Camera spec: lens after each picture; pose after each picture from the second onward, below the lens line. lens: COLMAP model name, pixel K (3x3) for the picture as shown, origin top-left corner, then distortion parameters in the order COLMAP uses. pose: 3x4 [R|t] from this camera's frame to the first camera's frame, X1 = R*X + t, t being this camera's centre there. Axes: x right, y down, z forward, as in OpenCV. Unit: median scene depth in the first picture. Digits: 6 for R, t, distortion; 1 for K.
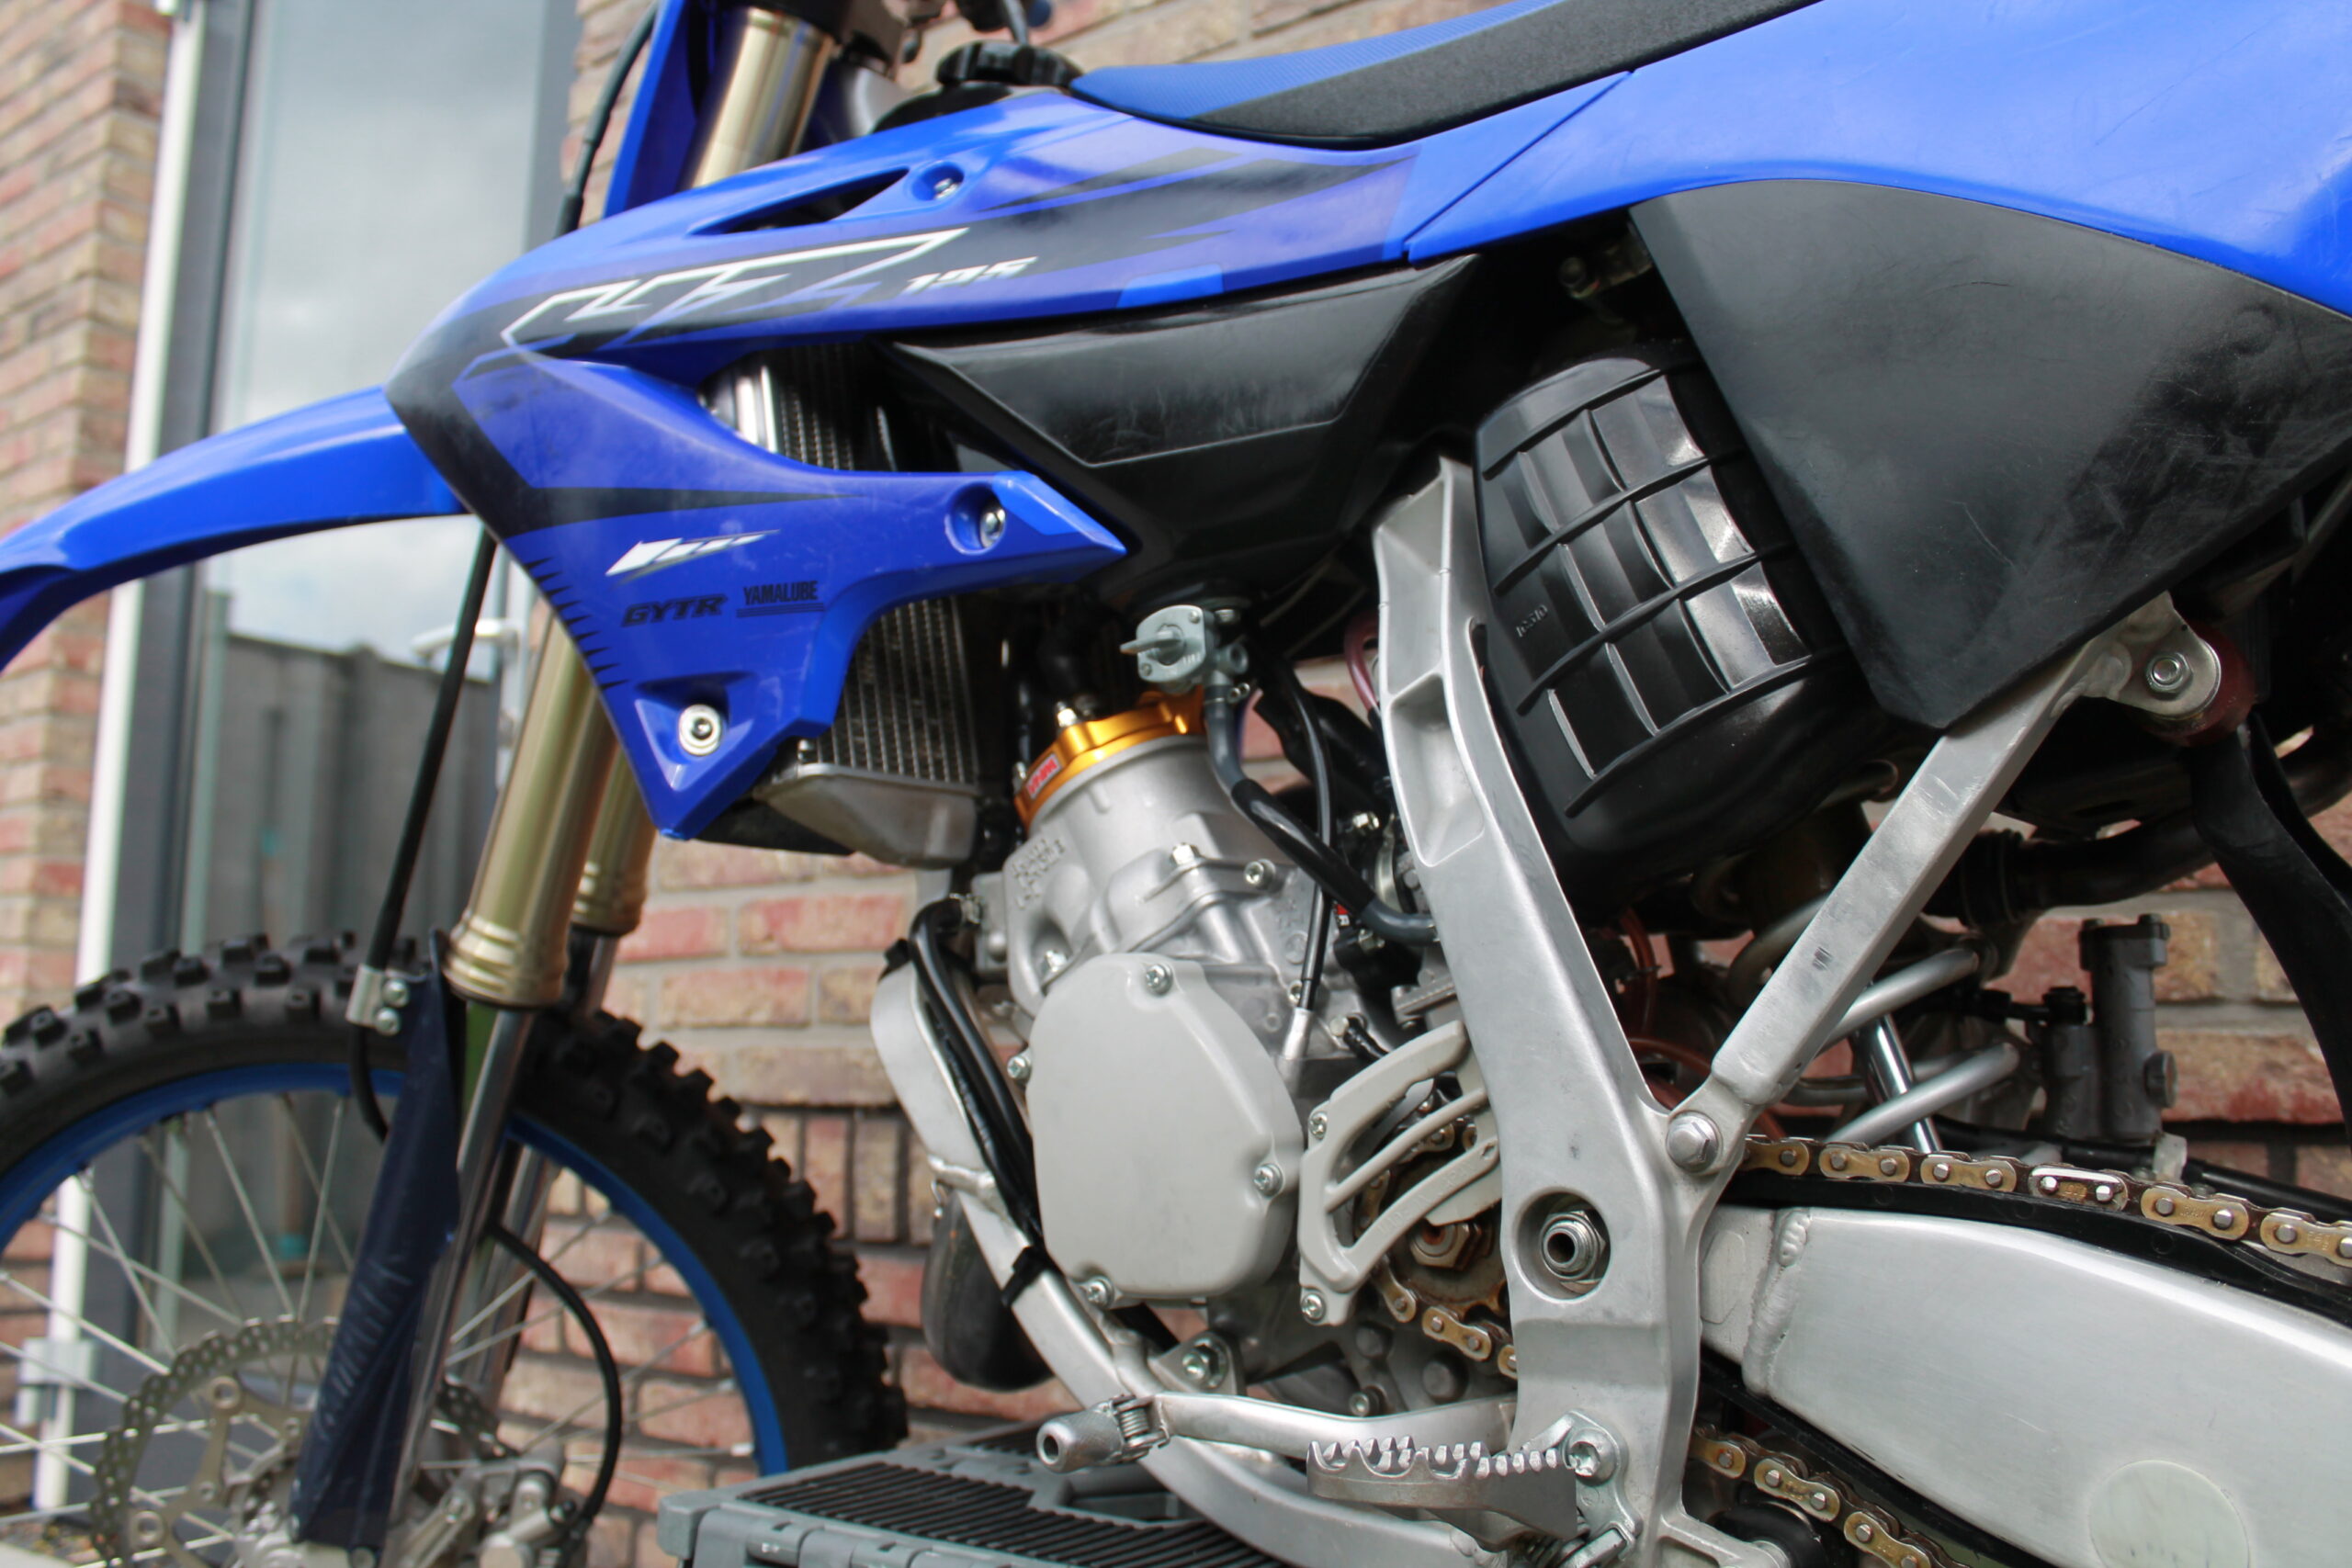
lens RADIAL K [[1978.3, 0, 1210.8], [0, 1978.3, 795.9], [0, 0, 1]] dist [-0.160276, 0.139149]
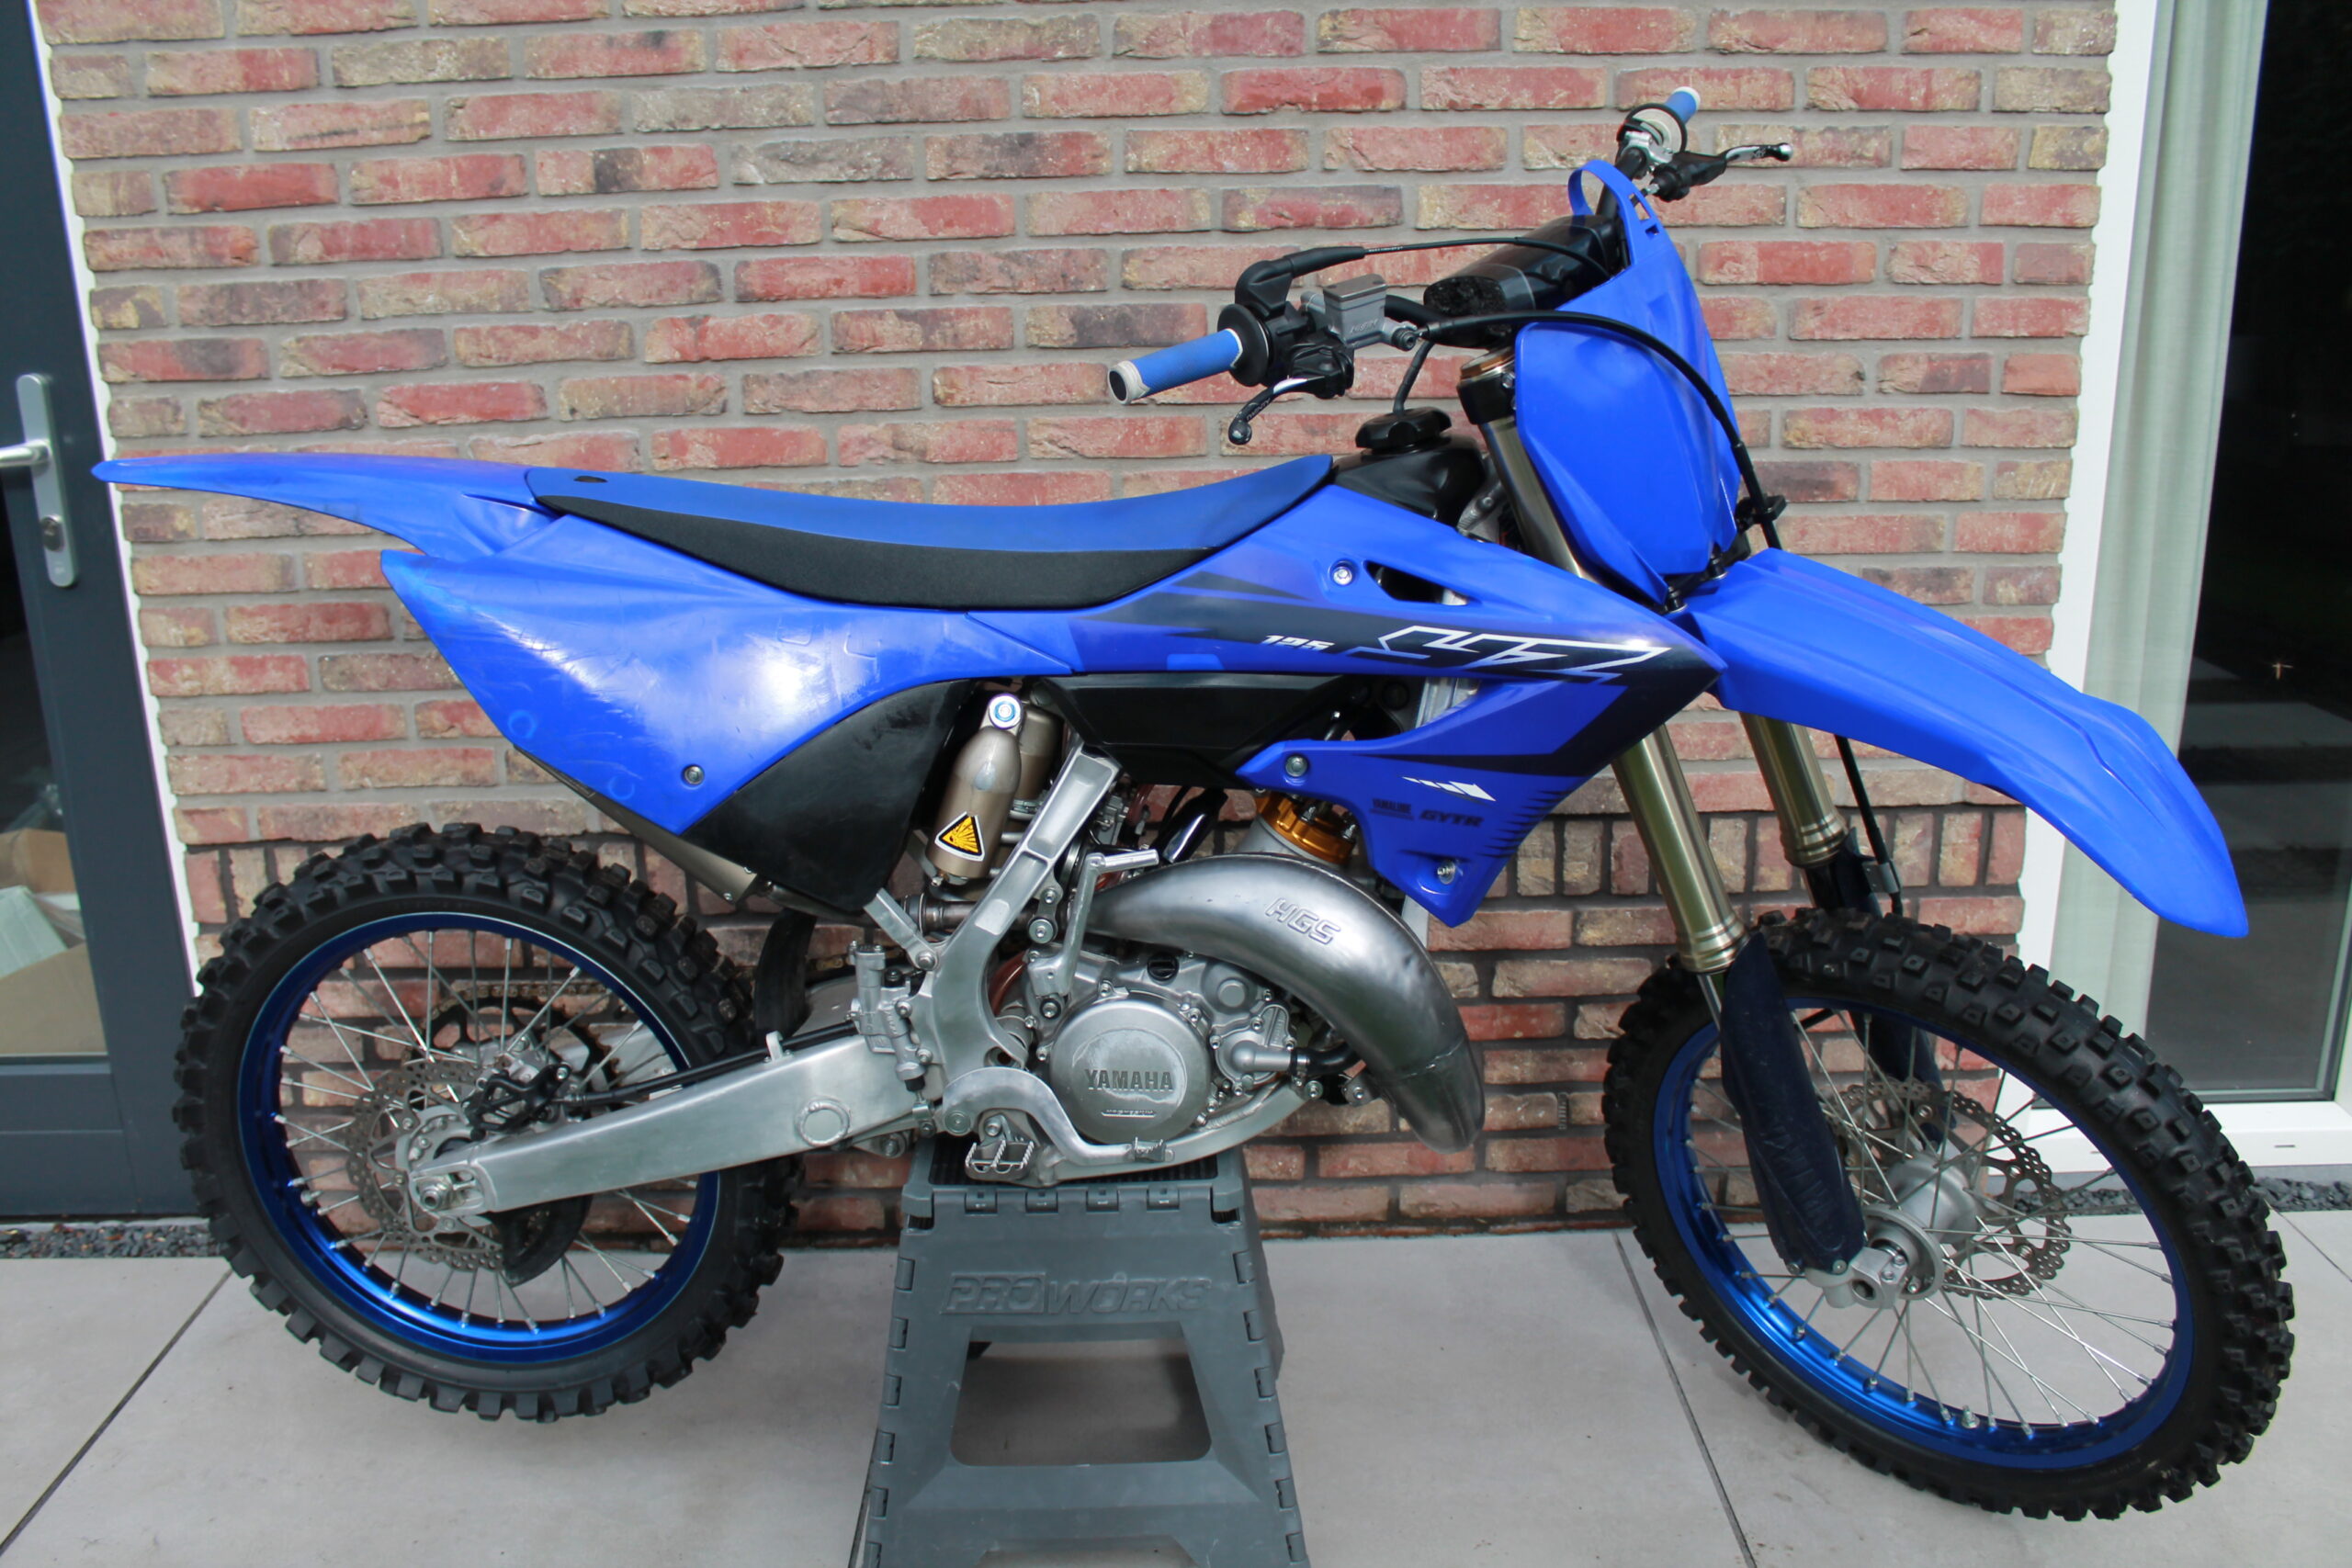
lens RADIAL K [[1978.3, 0, 1176.2], [0, 1978.3, 766.0], [0, 0, 1]] dist [-0.160276, 0.139149]
pose [[0.810251, -0.187238, 0.555369, -1.097906], [-0.059596, 0.916361, 0.395891, -0.908567], [-0.583045, -0.353870, 0.731324, -0.600213]]
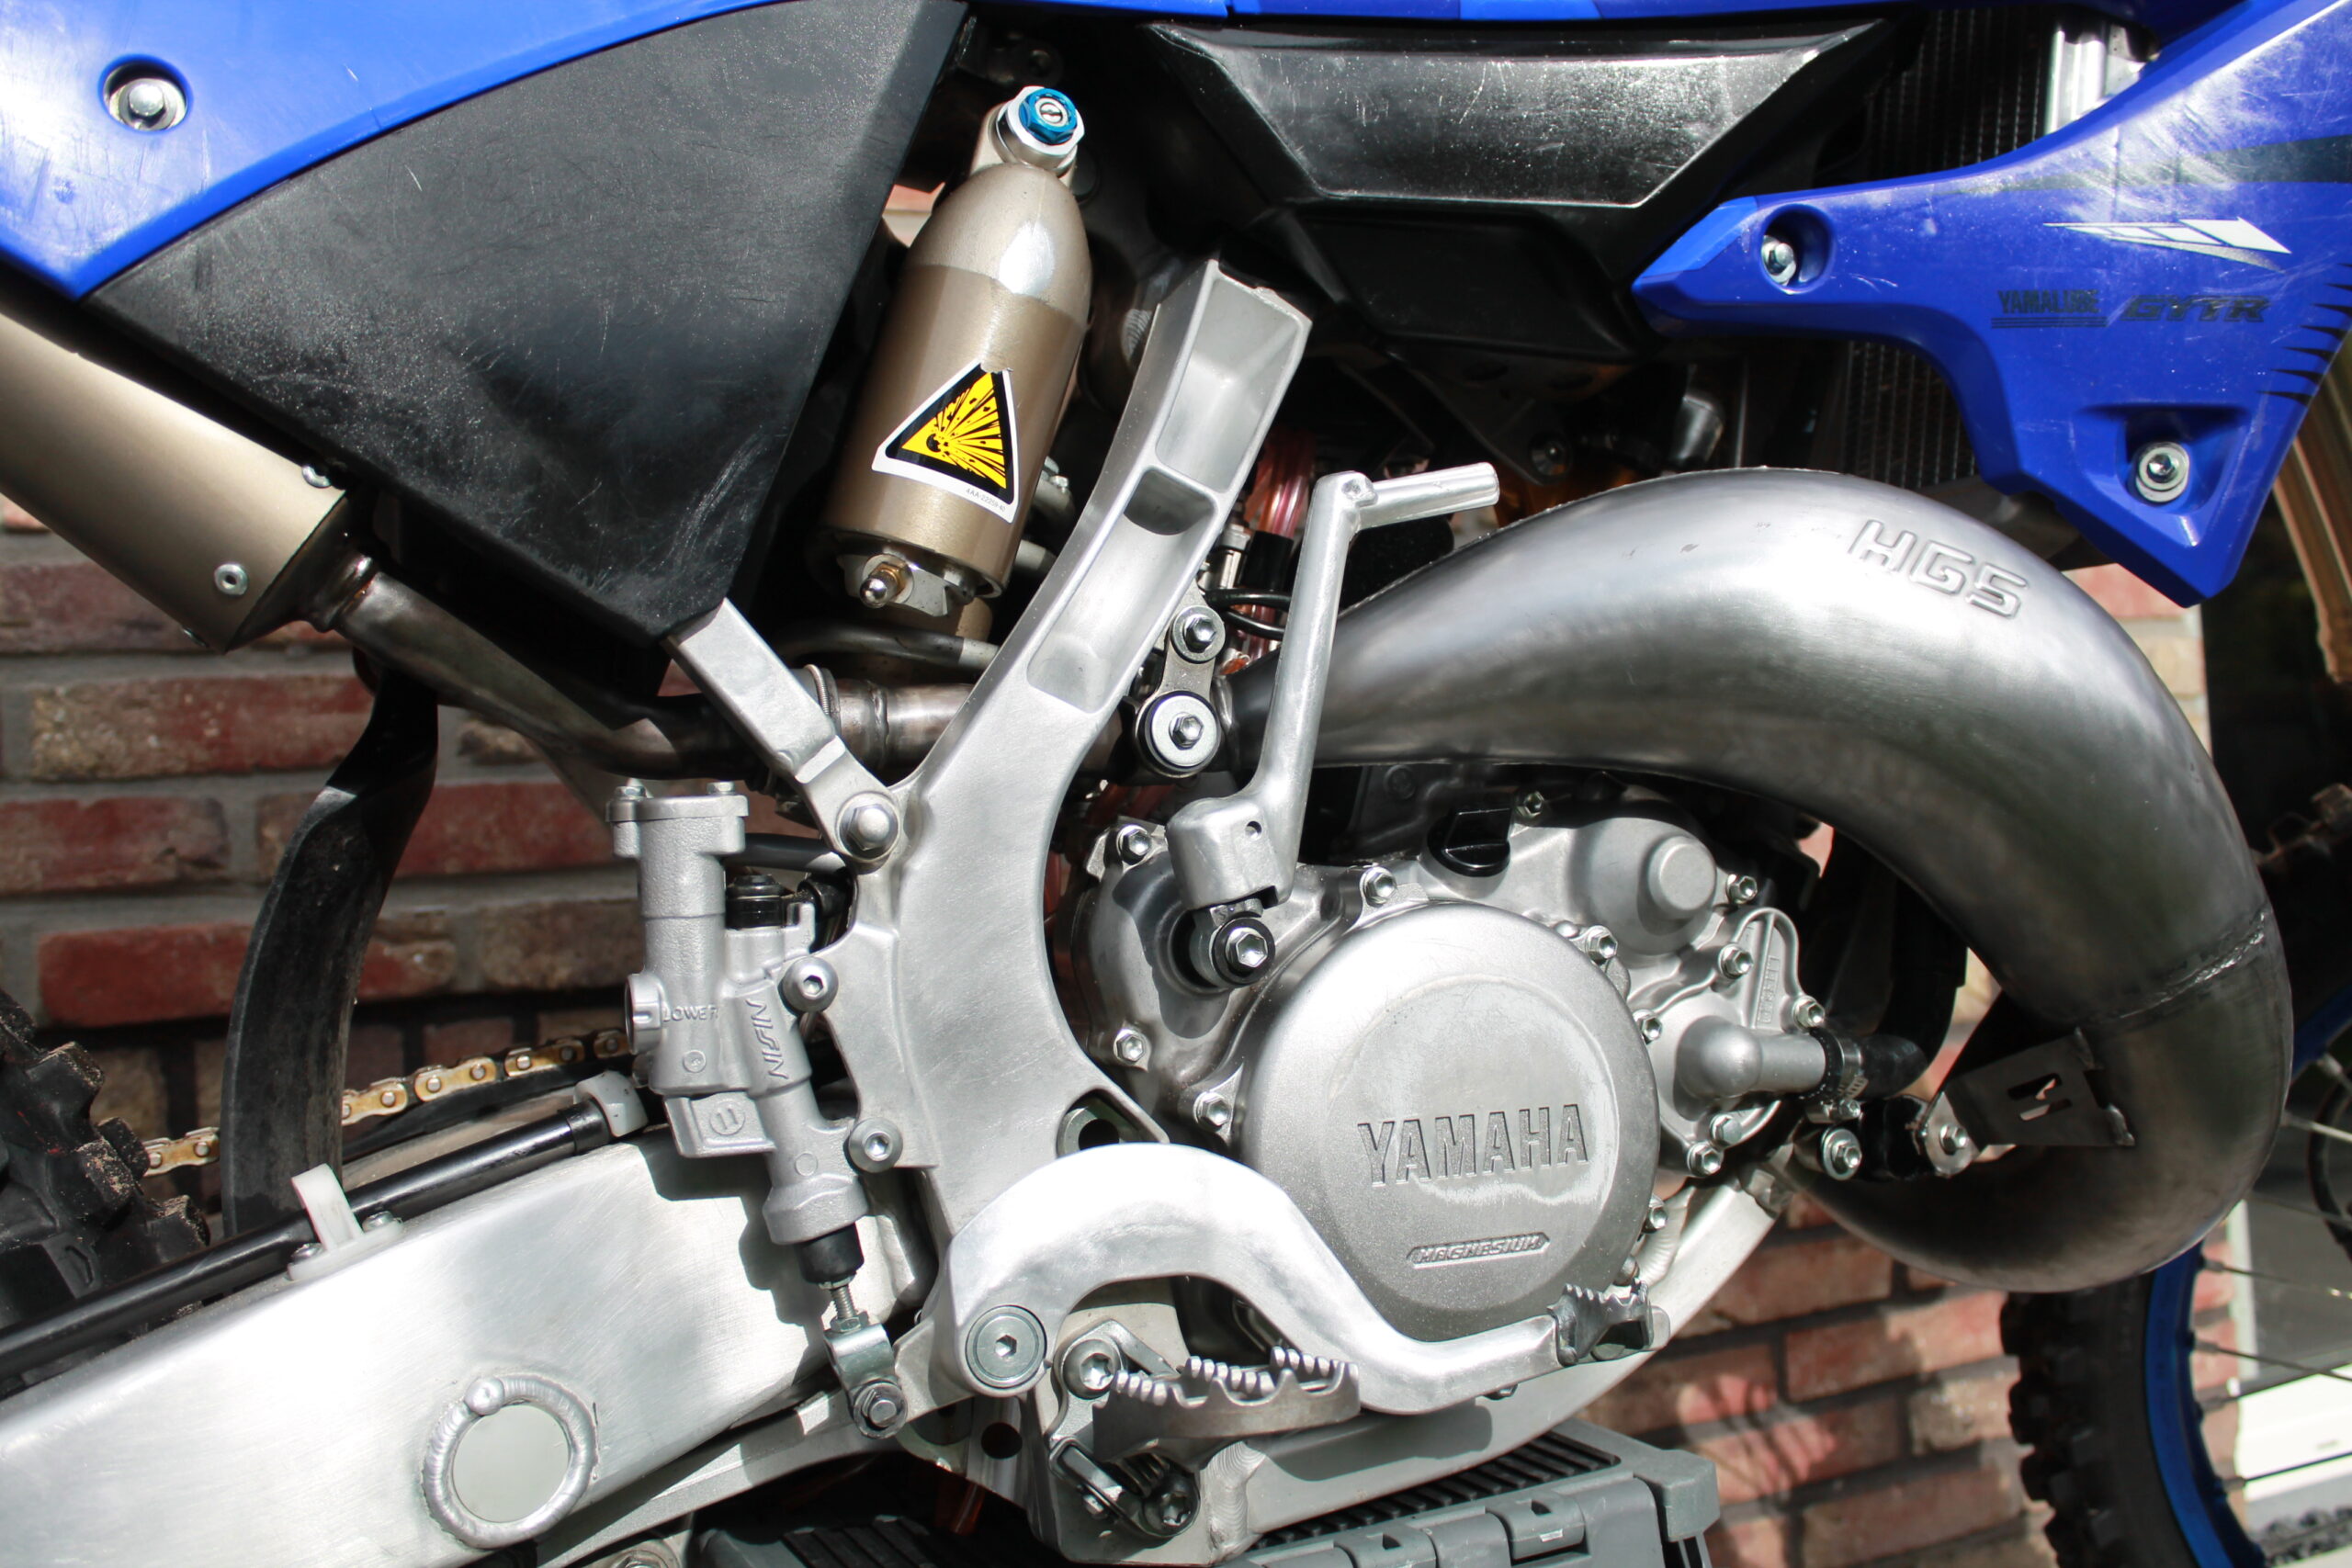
lens RADIAL K [[2195.2, 0, 1174.9], [0, 2195.2, 768.6], [0, 0, 1]] dist [-0.091072, 0.000000]
pose [[0.496049, -0.008154, 0.868256, -0.800015], [-0.064353, 0.996860, 0.046128, 0.017099], [-0.865906, -0.078757, 0.493967, 0.498419]]
